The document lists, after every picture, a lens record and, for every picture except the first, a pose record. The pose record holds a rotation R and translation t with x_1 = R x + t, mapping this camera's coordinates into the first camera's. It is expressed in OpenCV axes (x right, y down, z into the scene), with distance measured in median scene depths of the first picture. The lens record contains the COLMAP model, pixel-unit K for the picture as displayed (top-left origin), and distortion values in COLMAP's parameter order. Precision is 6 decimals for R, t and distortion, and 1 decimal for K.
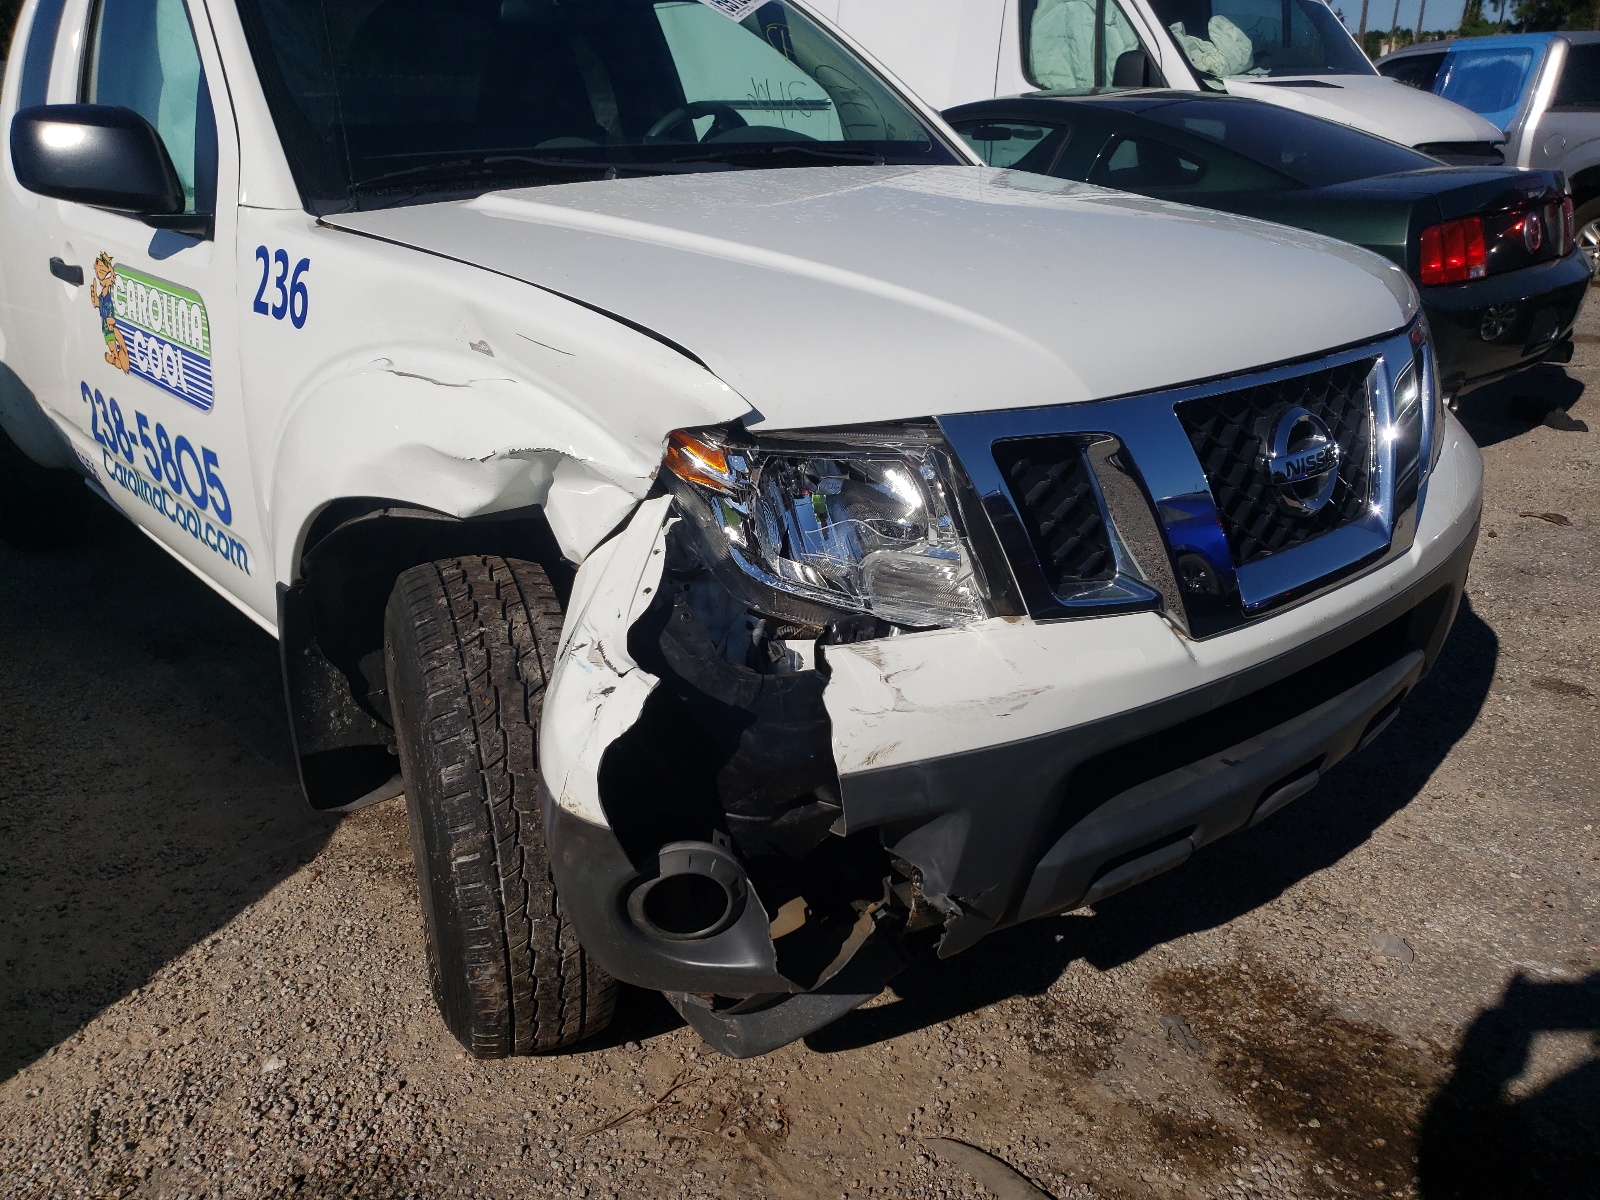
lens RADIAL K [[1231.1, 0, 800.0], [0, 1231.1, 600.0], [0, 0, 1]] dist [0.032242, 0.010385]
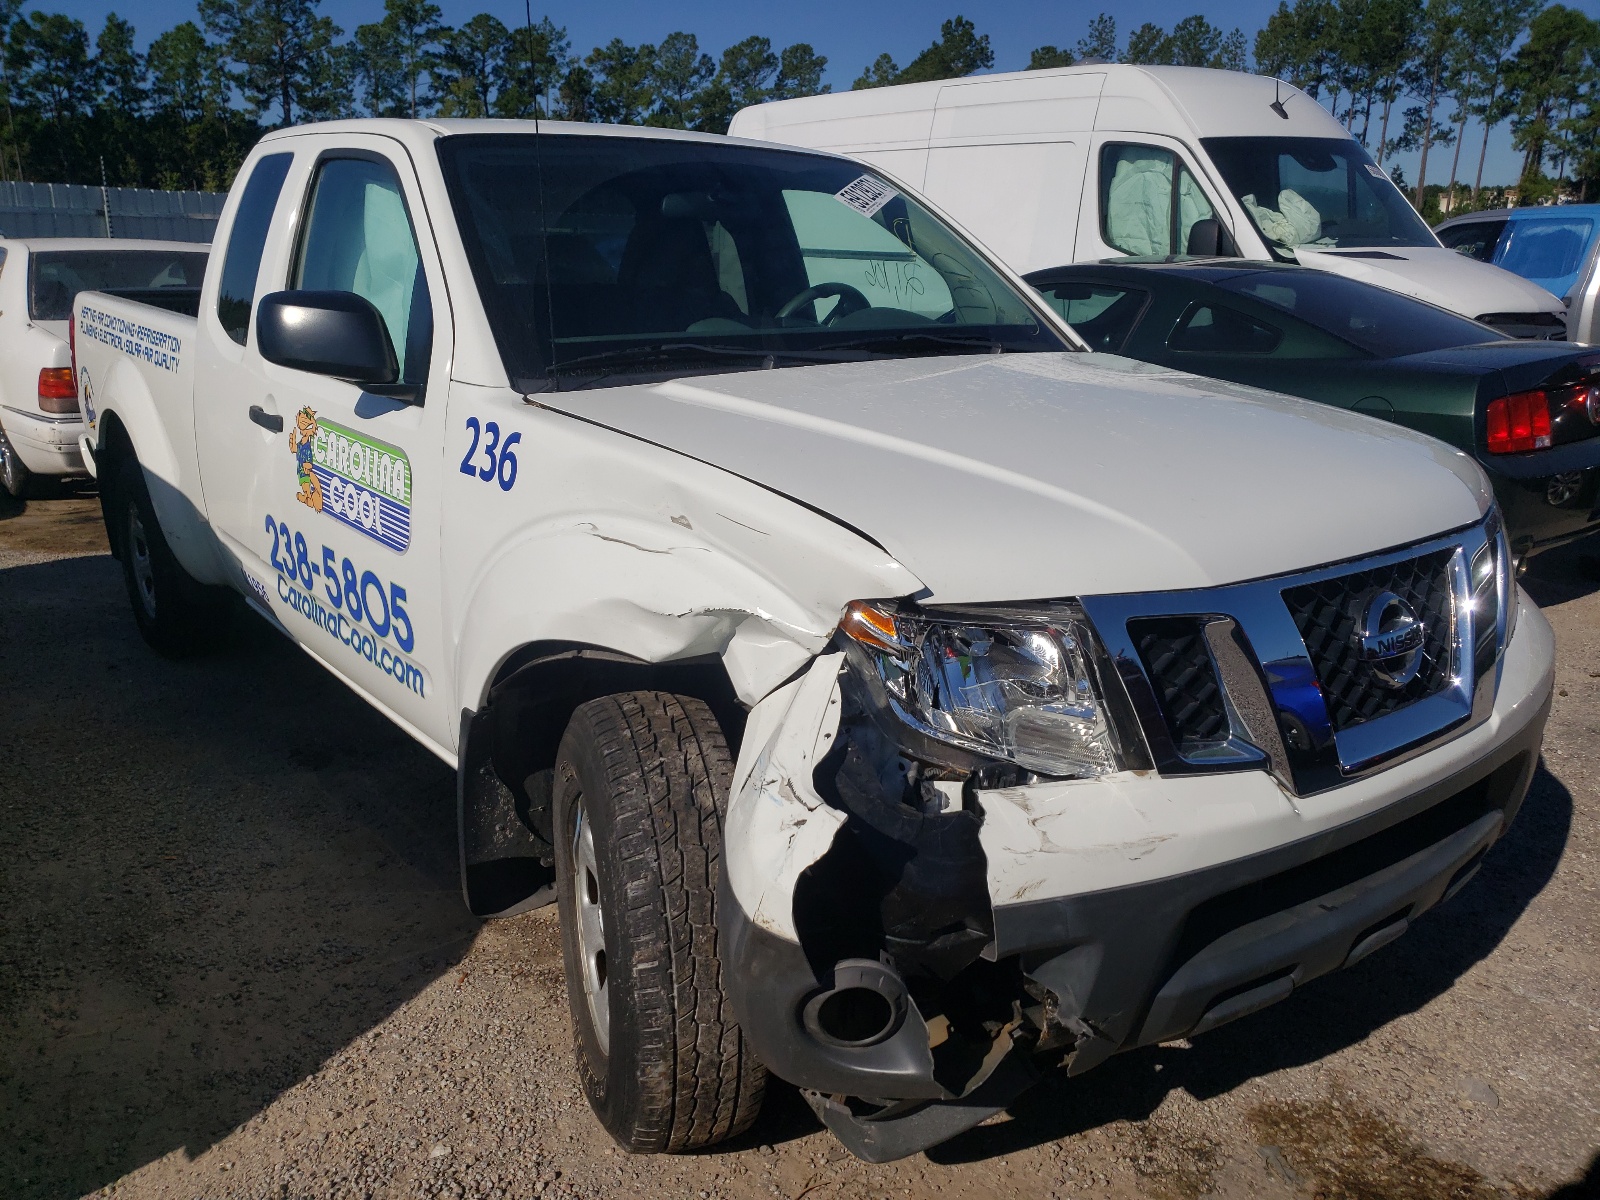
lens RADIAL K [[1265.4, 0, 800.0], [0, 1265.4, 600.0], [0, 0, 1]] dist [0.004567, 0.065756]
pose [[0.998957, 0.033628, -0.030874, -0.086374], [-0.036259, 0.995369, -0.089032, -0.021545], [0.027737, 0.090058, 0.995550, -0.150384]]
